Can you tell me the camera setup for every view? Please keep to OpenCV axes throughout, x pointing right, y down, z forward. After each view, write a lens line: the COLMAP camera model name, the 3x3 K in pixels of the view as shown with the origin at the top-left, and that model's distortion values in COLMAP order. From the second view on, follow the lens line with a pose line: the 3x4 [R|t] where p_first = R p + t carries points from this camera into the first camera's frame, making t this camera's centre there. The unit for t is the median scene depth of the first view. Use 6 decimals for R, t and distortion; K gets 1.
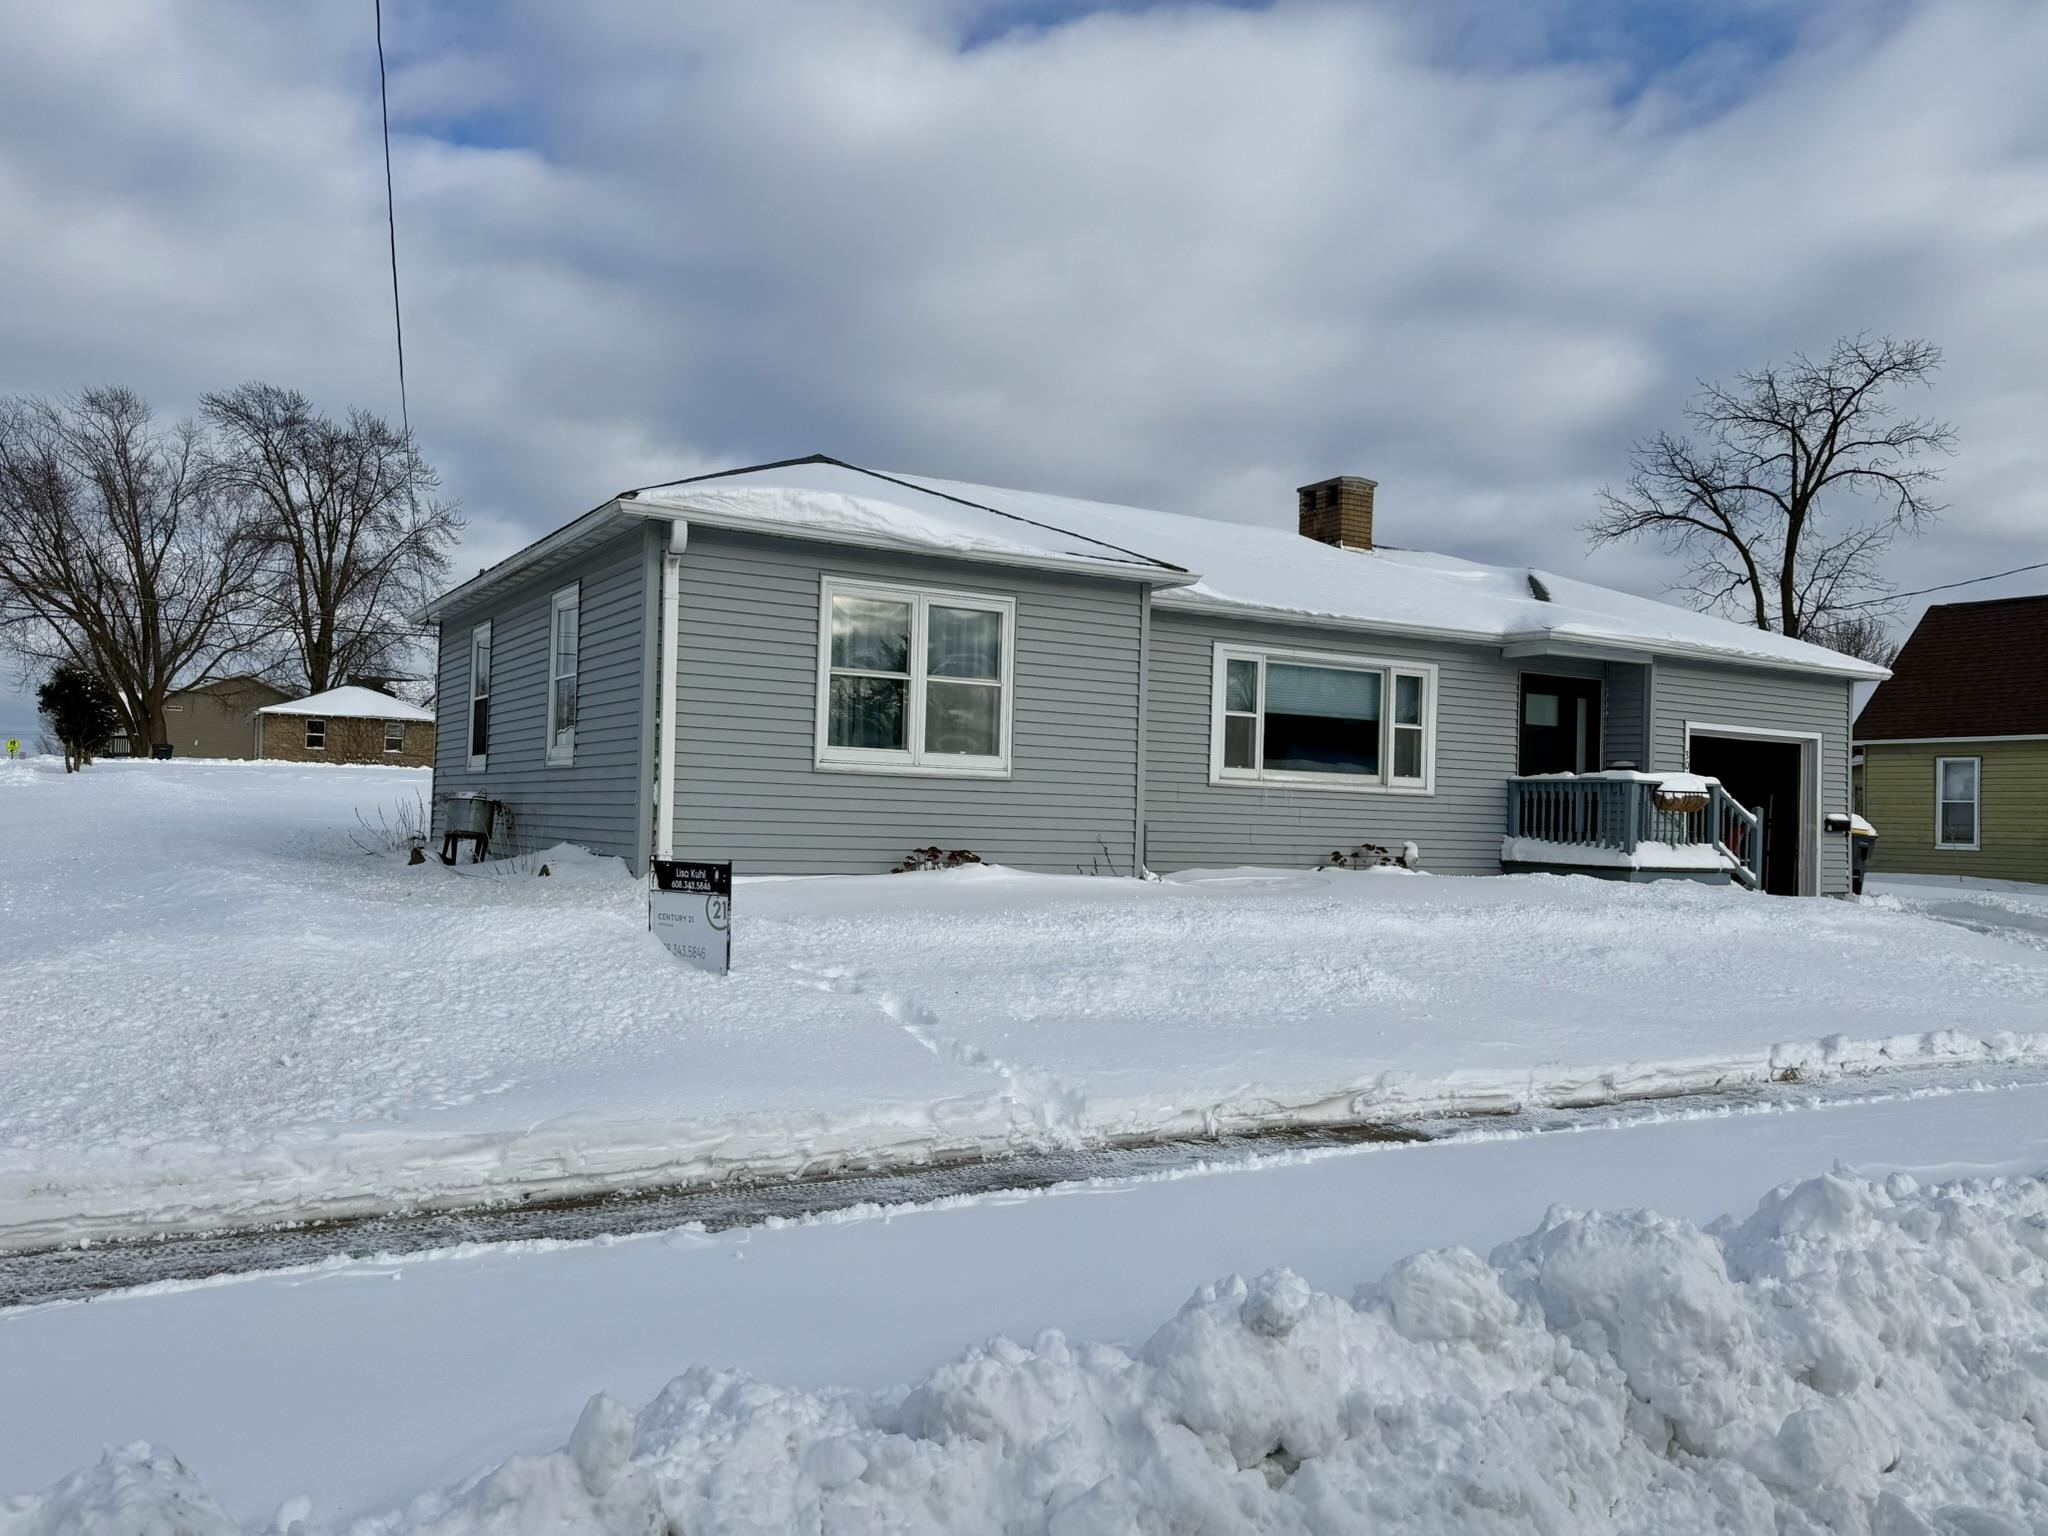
lens RADIAL K [[1582.1, 0, 1007.5], [0, 1582.1, 753.0], [0, 0, 1]] dist [0.058153, -0.087404]
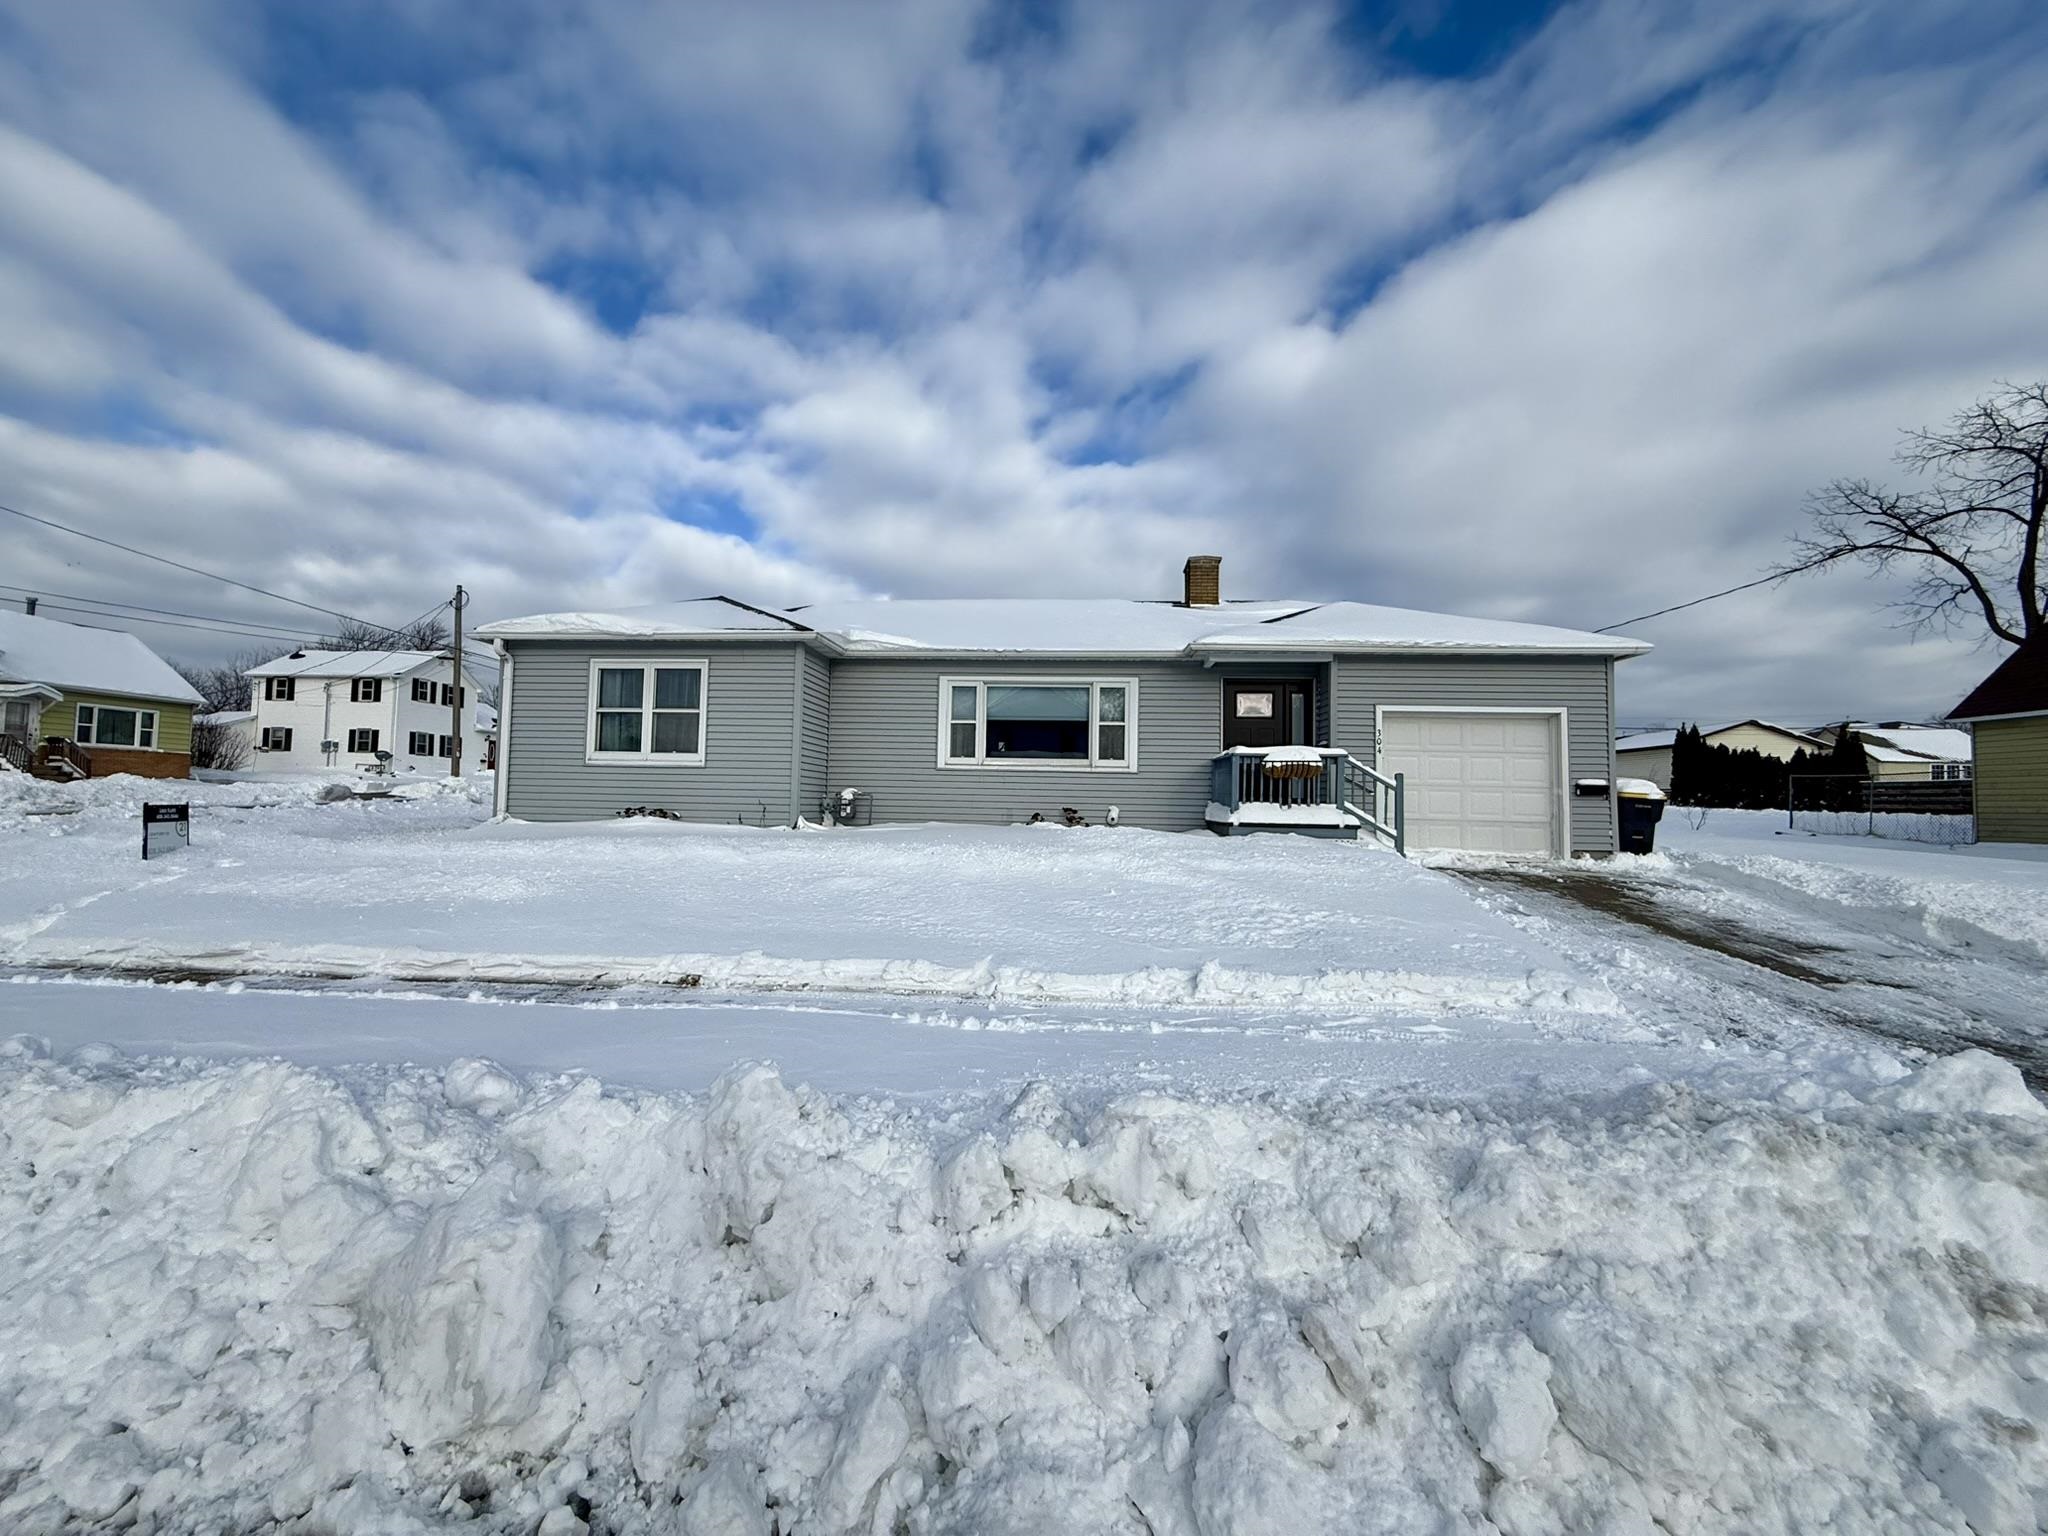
lens RADIAL K [[817.5, 0, 1019.5], [0, 817.5, 746.6], [0, 0, 1]] dist [-0.003305, 0.001948]
pose [[0.827867, -0.052245, -0.558486, 0.614176], [0.029589, 0.998334, -0.049530, 0.038689], [0.560143, 0.024479, 0.828034, 0.371584]]
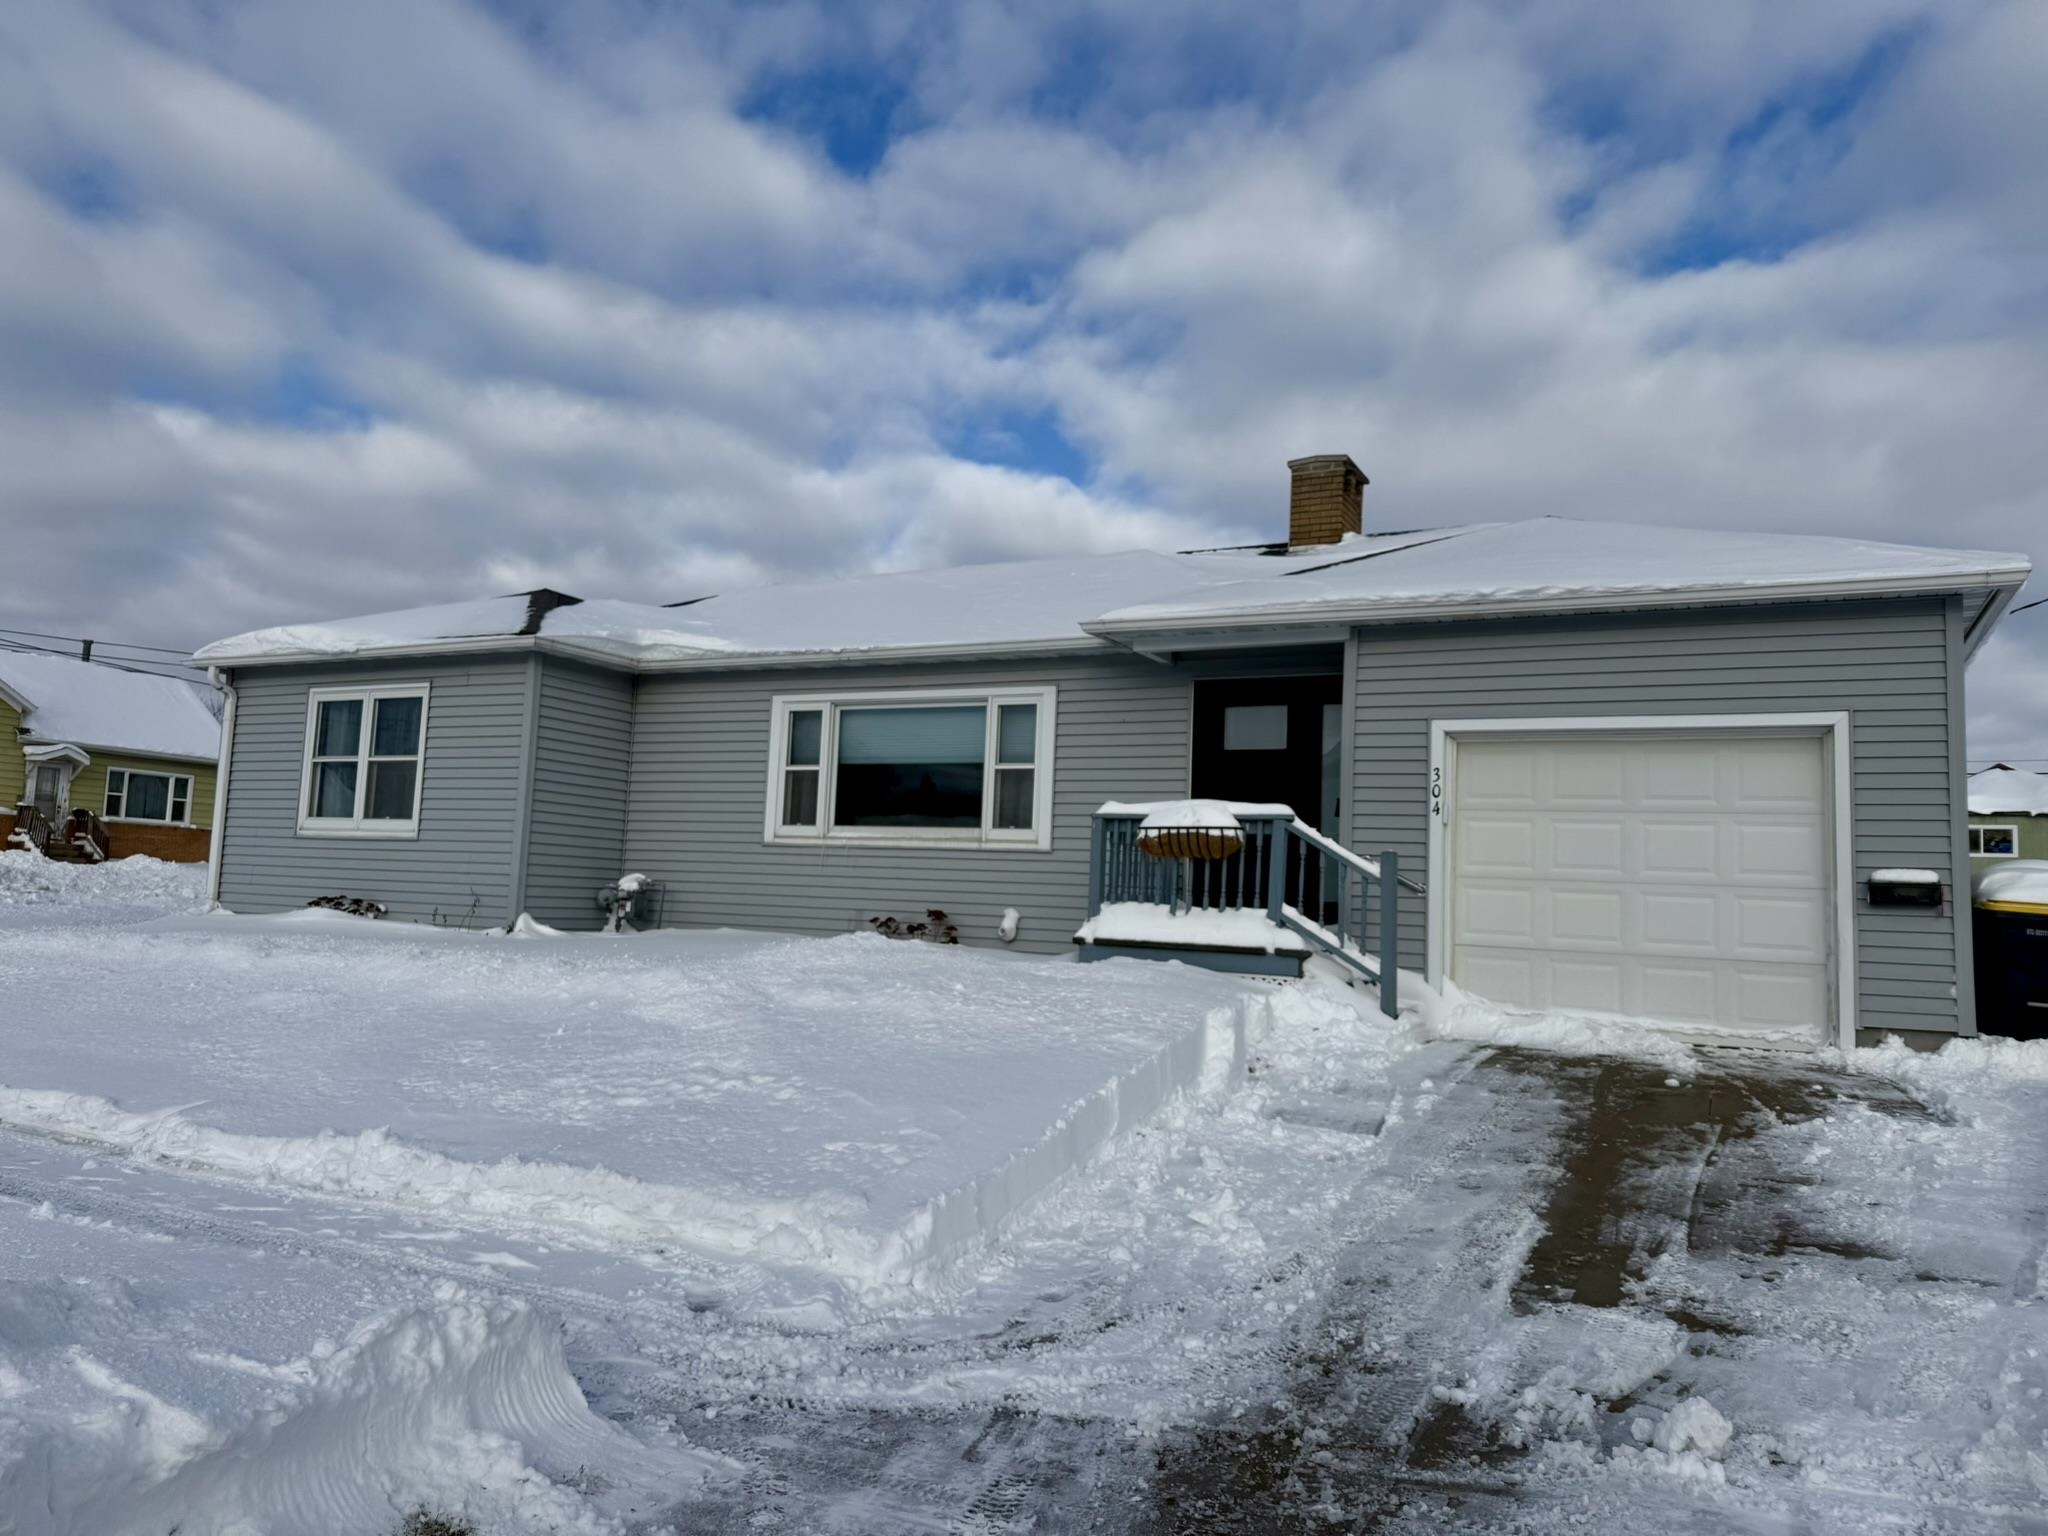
lens RADIAL K [[1443.0, 0, 1021.3], [0, 1443.0, 787.8], [0, 0, 1]] dist [0.049799, -0.066085]
pose [[0.547621, -0.074521, -0.833401, 0.905708], [0.010695, 0.996568, -0.082083, 0.056995], [0.836658, 0.036037, 0.546539, 0.628002]]
